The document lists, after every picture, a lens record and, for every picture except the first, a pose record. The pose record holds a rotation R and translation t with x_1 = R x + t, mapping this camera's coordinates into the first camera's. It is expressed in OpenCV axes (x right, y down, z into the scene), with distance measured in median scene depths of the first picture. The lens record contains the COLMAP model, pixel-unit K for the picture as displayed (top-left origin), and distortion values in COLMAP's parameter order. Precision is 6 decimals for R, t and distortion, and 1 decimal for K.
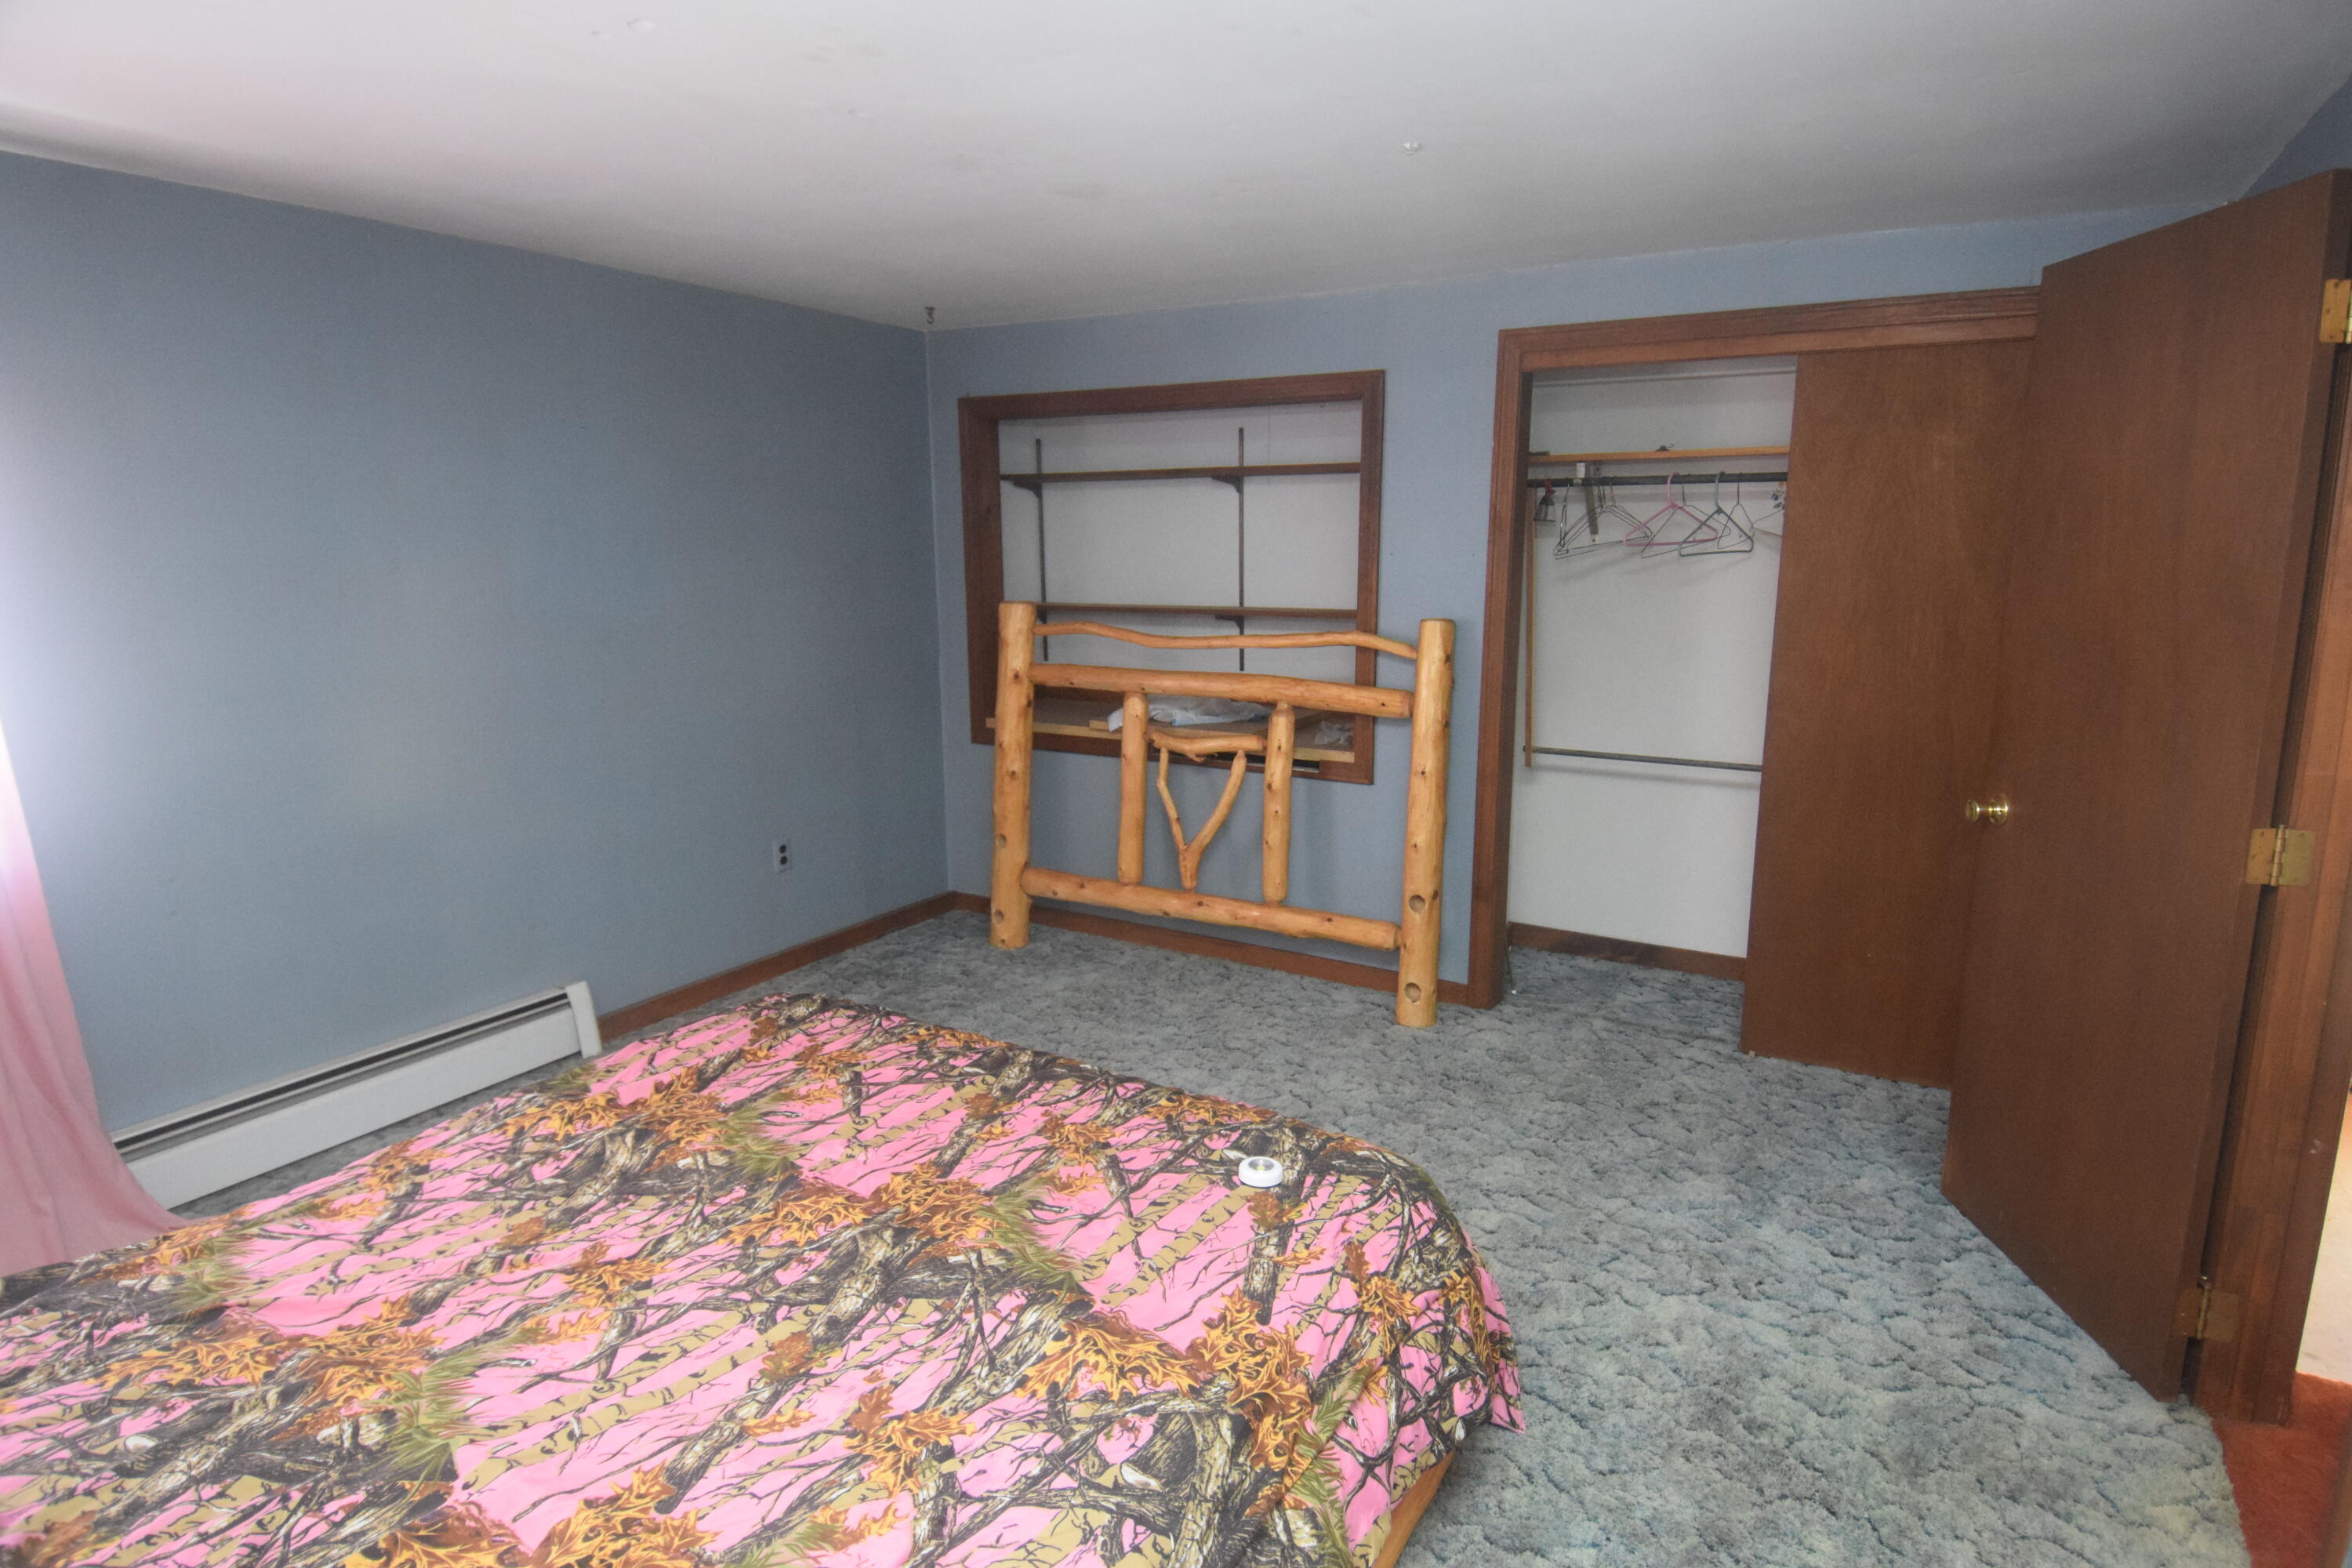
lens RADIAL K [[1259.8, 0, 1175.6], [0, 1259.8, 781.5], [0, 0, 1]] dist [0.020268, -0.033676]
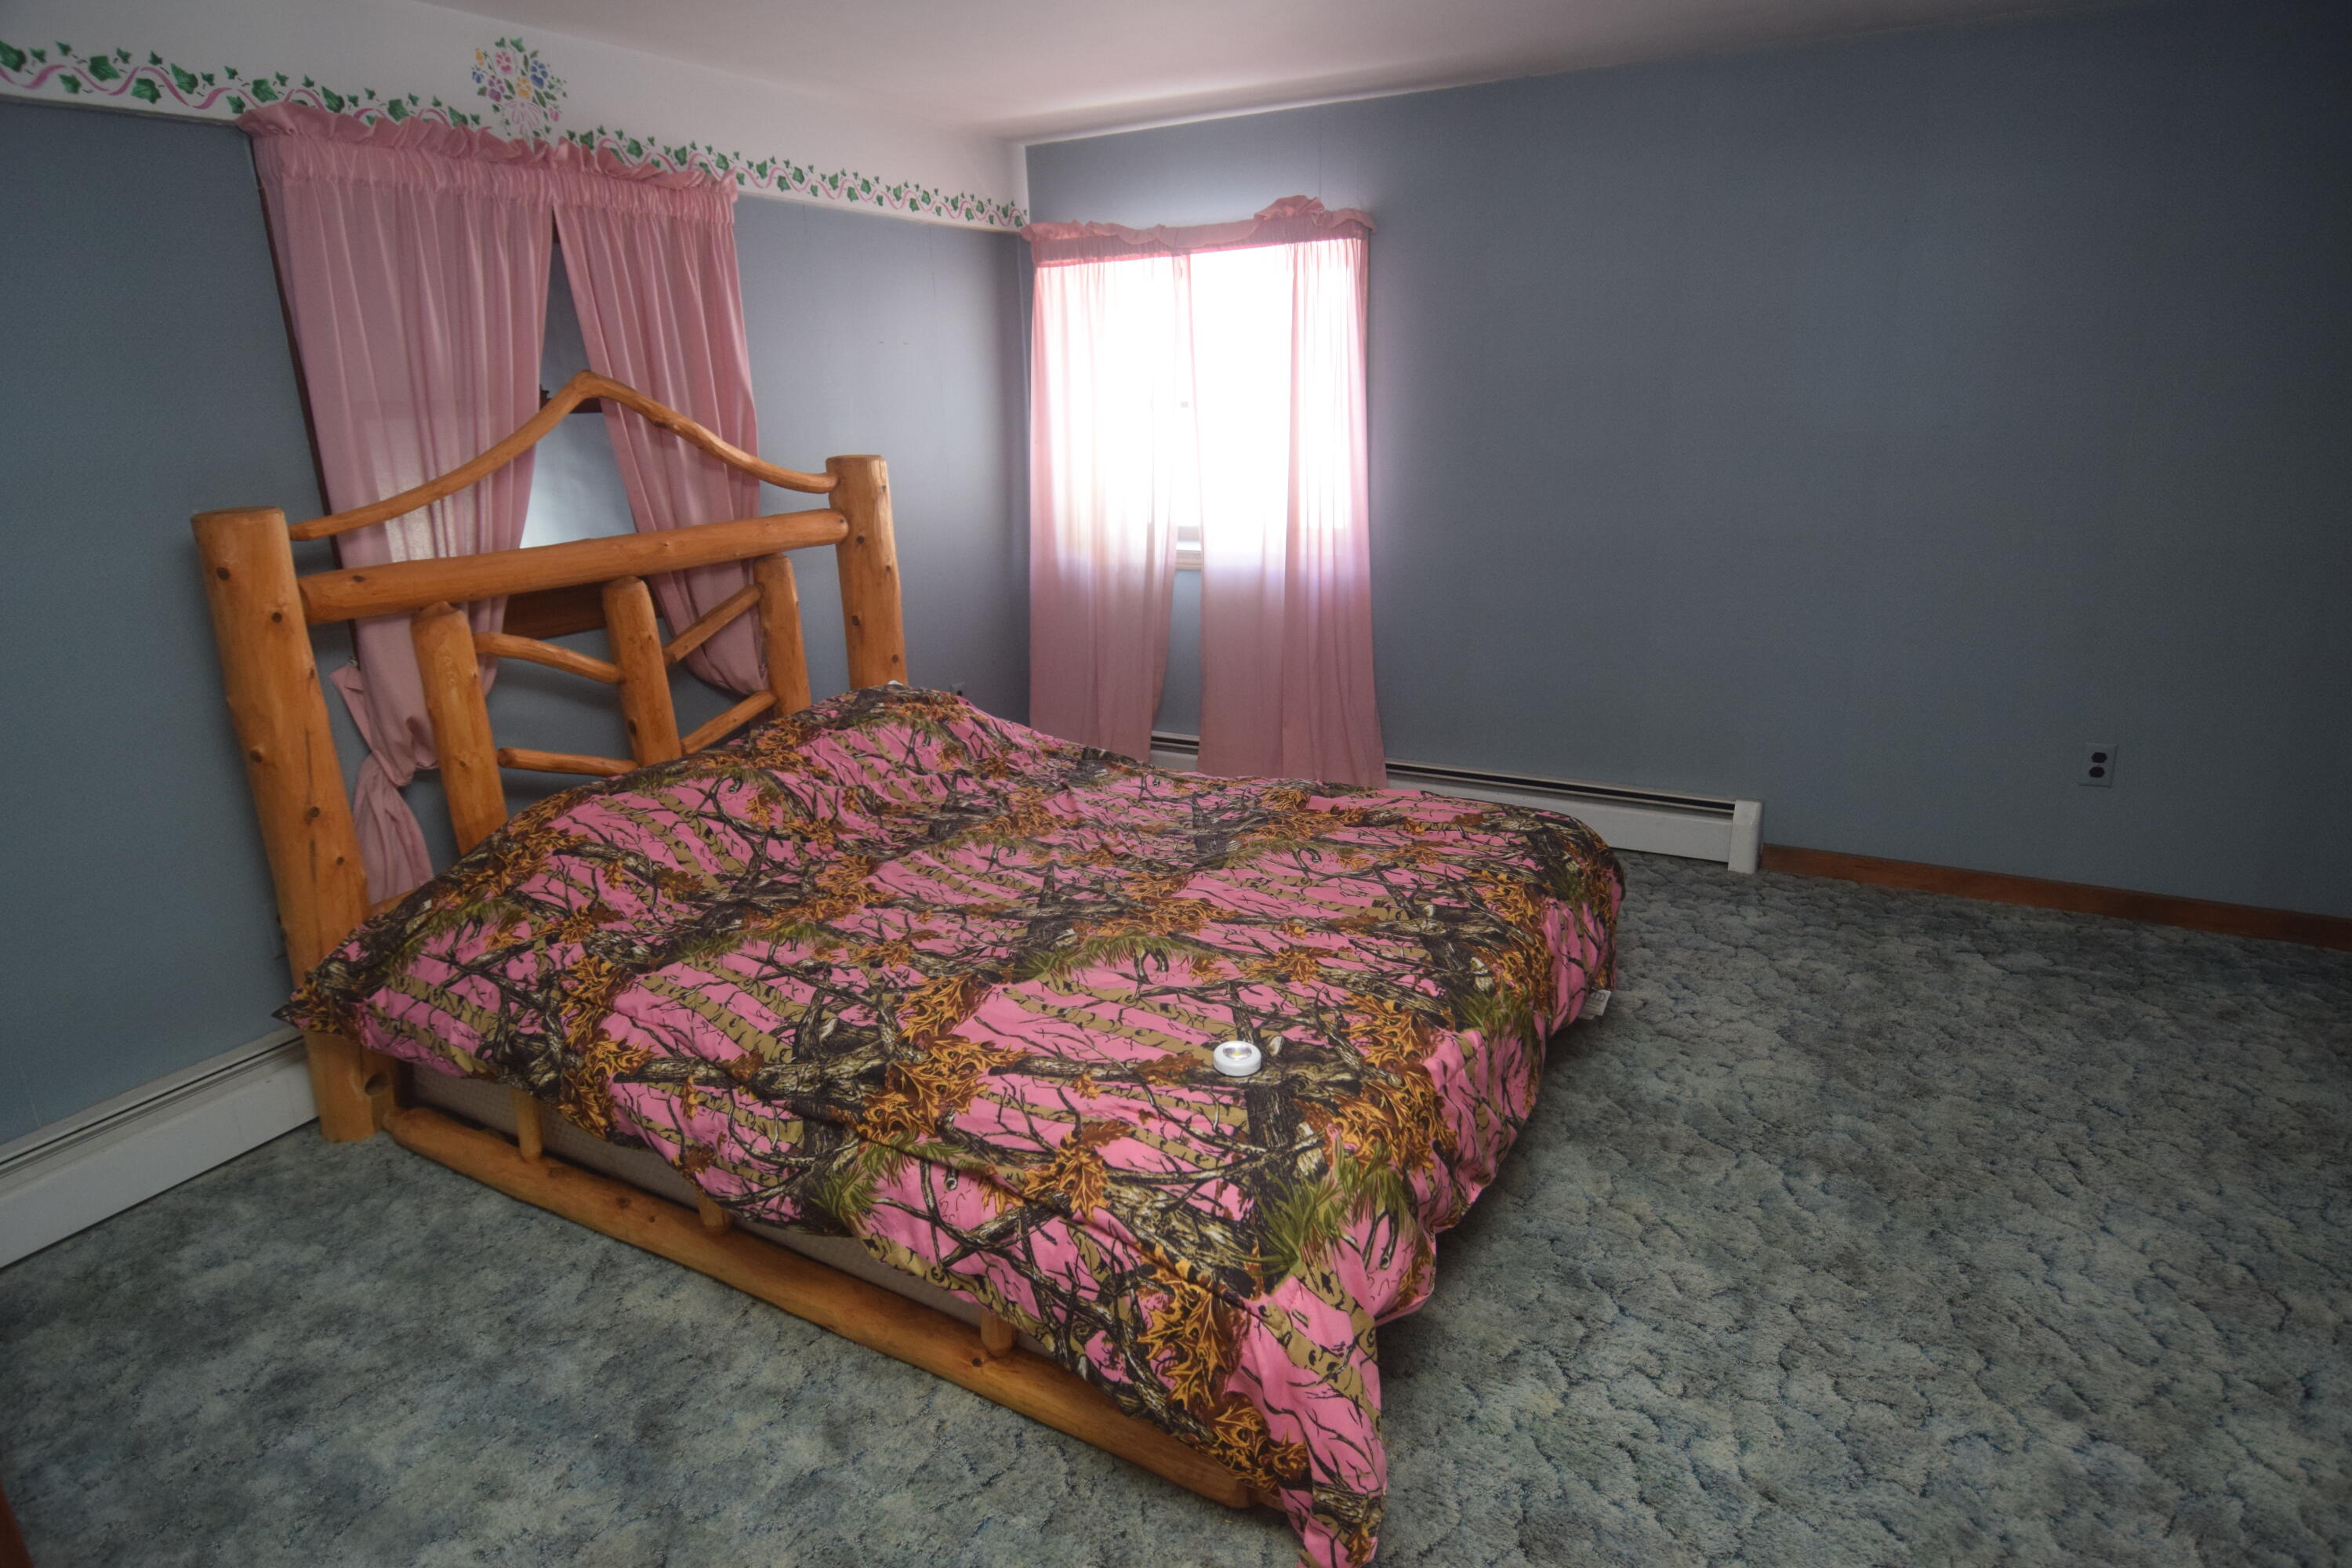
lens RADIAL K [[1259.8, 0, 1182.1], [0, 1259.8, 777.5], [0, 0, 1]] dist [0.020268, -0.033676]
pose [[0.022501, 0.293589, -0.955667, 0.898324], [-0.161493, 0.944422, 0.286333, -0.141448], [0.986617, 0.147891, 0.068663, 0.883424]]
